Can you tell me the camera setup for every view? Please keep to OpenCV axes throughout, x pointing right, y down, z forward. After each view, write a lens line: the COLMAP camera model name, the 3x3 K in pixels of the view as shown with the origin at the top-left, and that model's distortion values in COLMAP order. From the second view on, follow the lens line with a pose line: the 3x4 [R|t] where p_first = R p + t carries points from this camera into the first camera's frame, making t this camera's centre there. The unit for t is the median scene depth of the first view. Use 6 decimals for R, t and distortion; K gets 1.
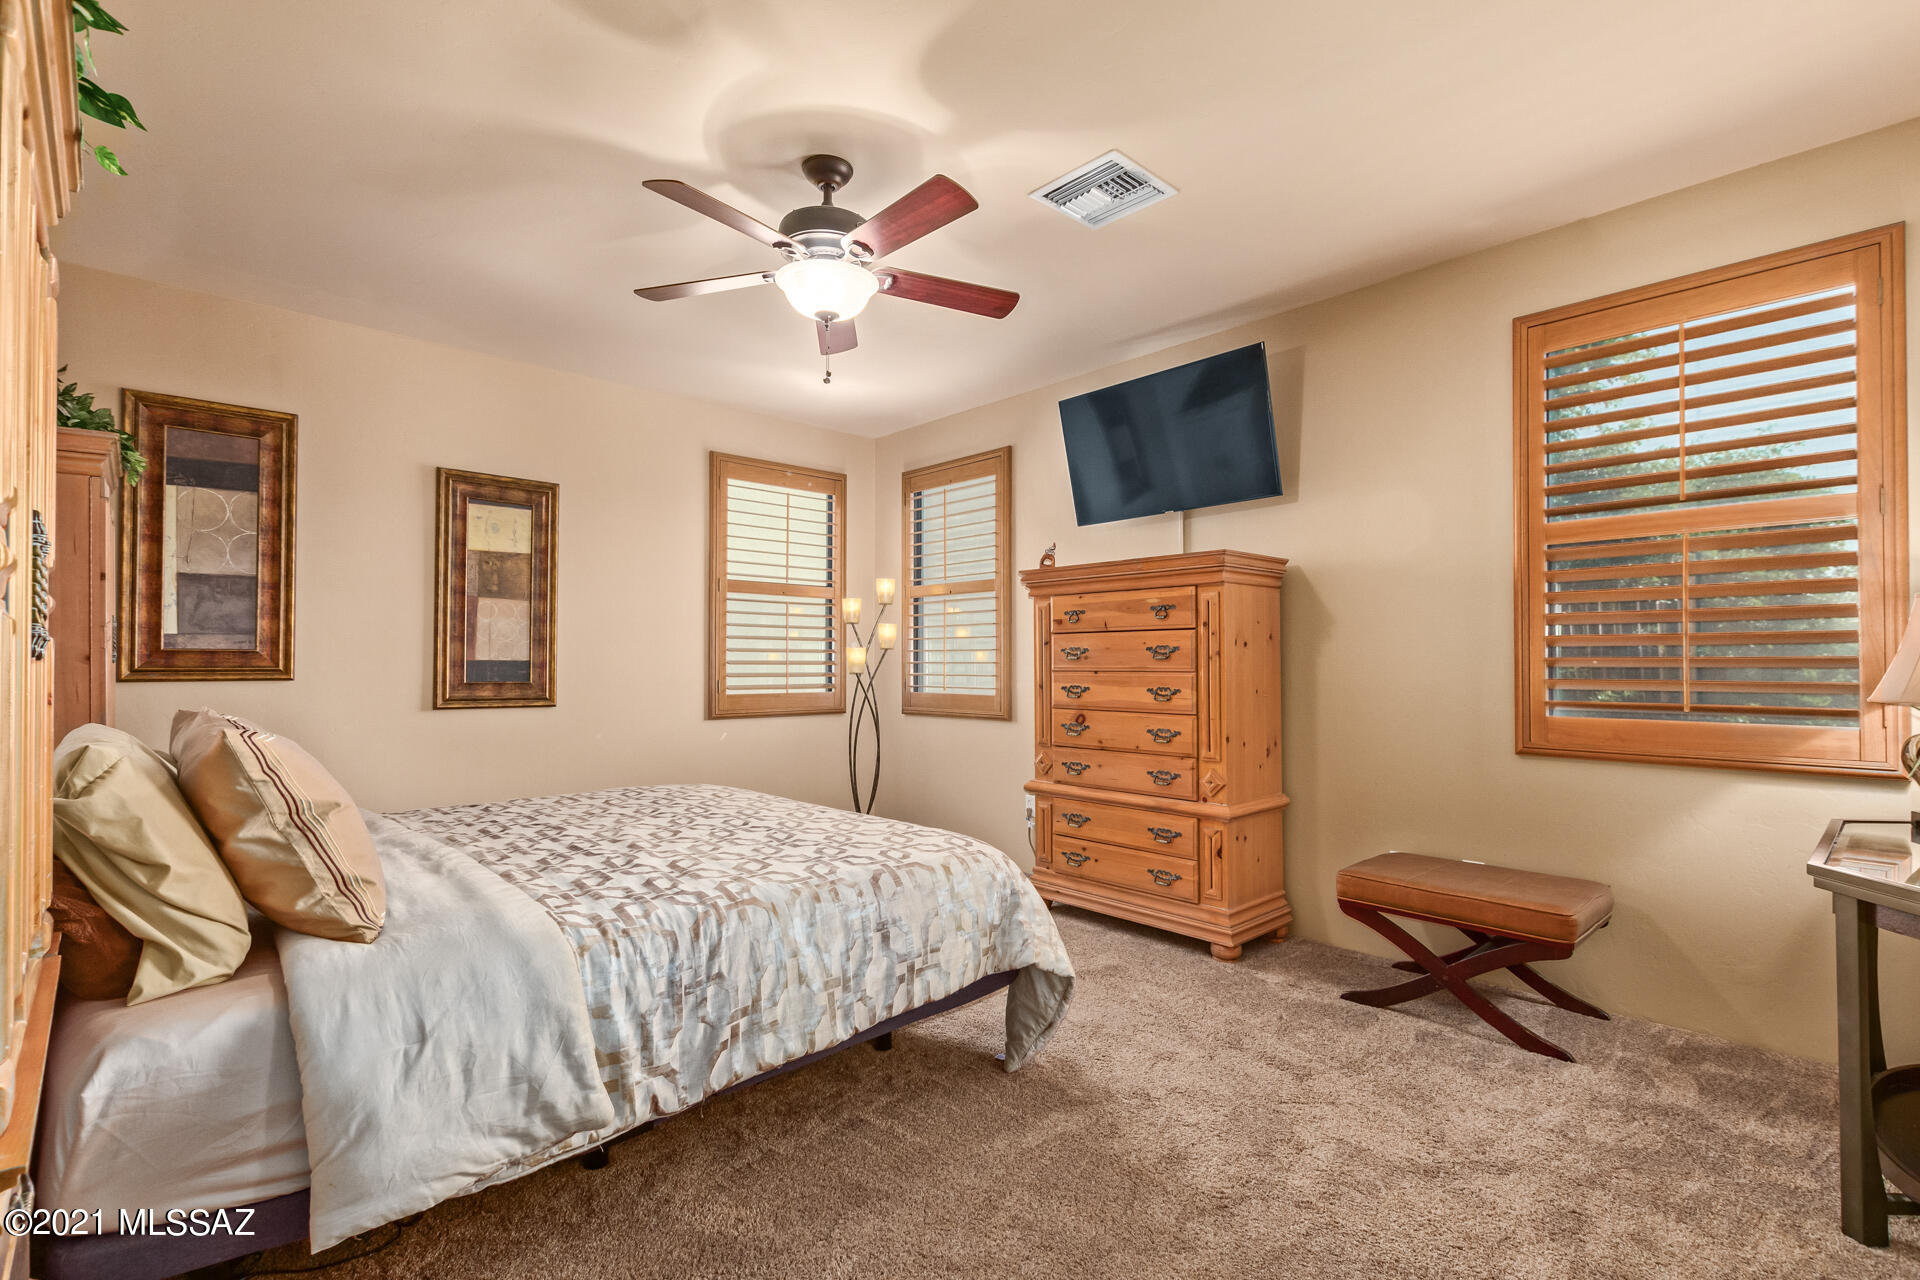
lens RADIAL K [[882.2, 0, 964.3], [0, 882.2, 651.4], [0, 0, 1]] dist [-0.012103, -0.003342]
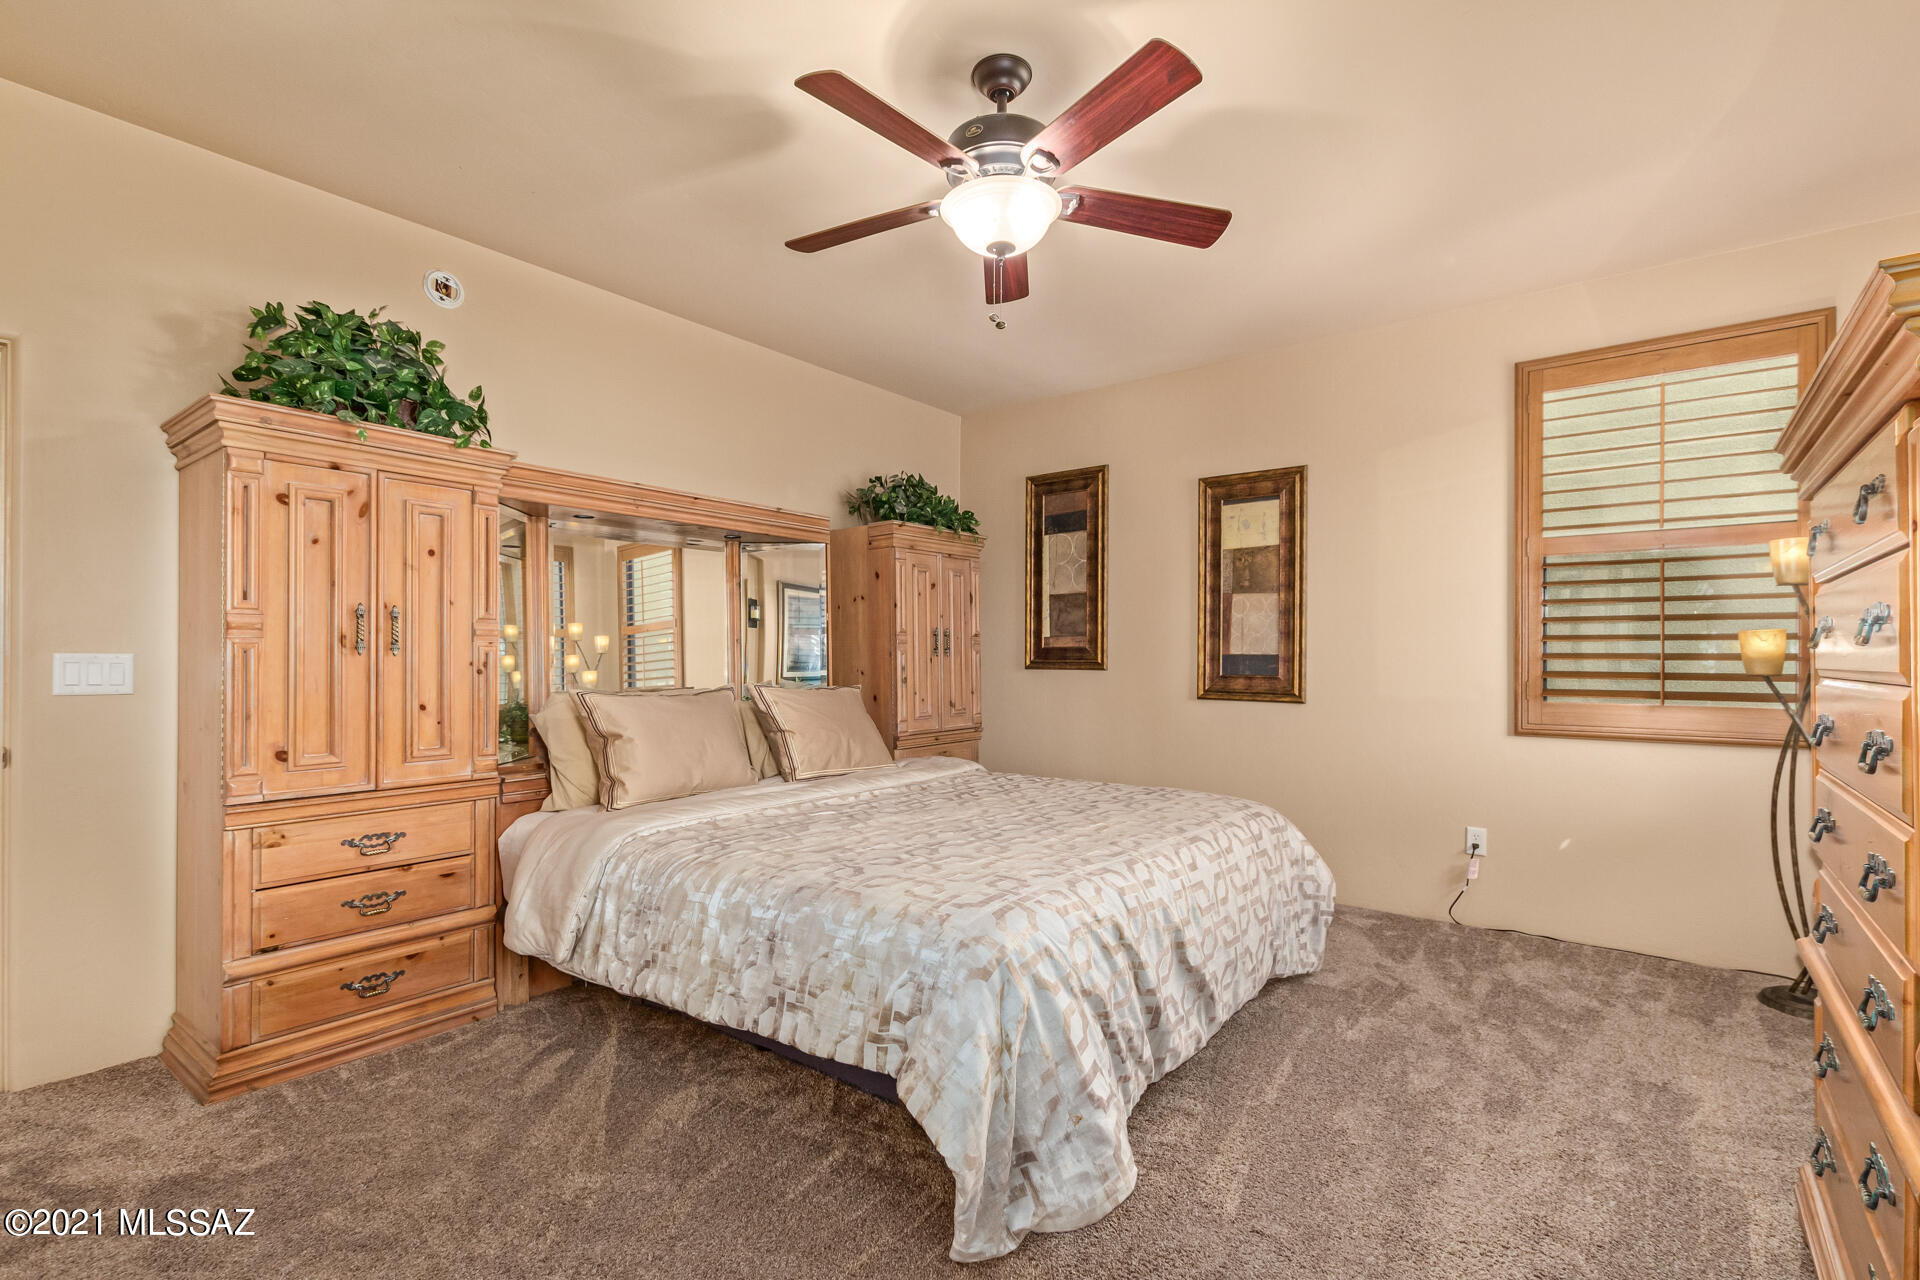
lens RADIAL K [[882.2, 0, 965.0], [0, 882.2, 652.2], [0, 0, 1]] dist [-0.012103, -0.003342]
pose [[0.144214, -0.006994, -0.989522, 0.434205], [0.013733, 0.999893, -0.005066, 0.008521], [0.989451, -0.012859, 0.144295, 0.538561]]
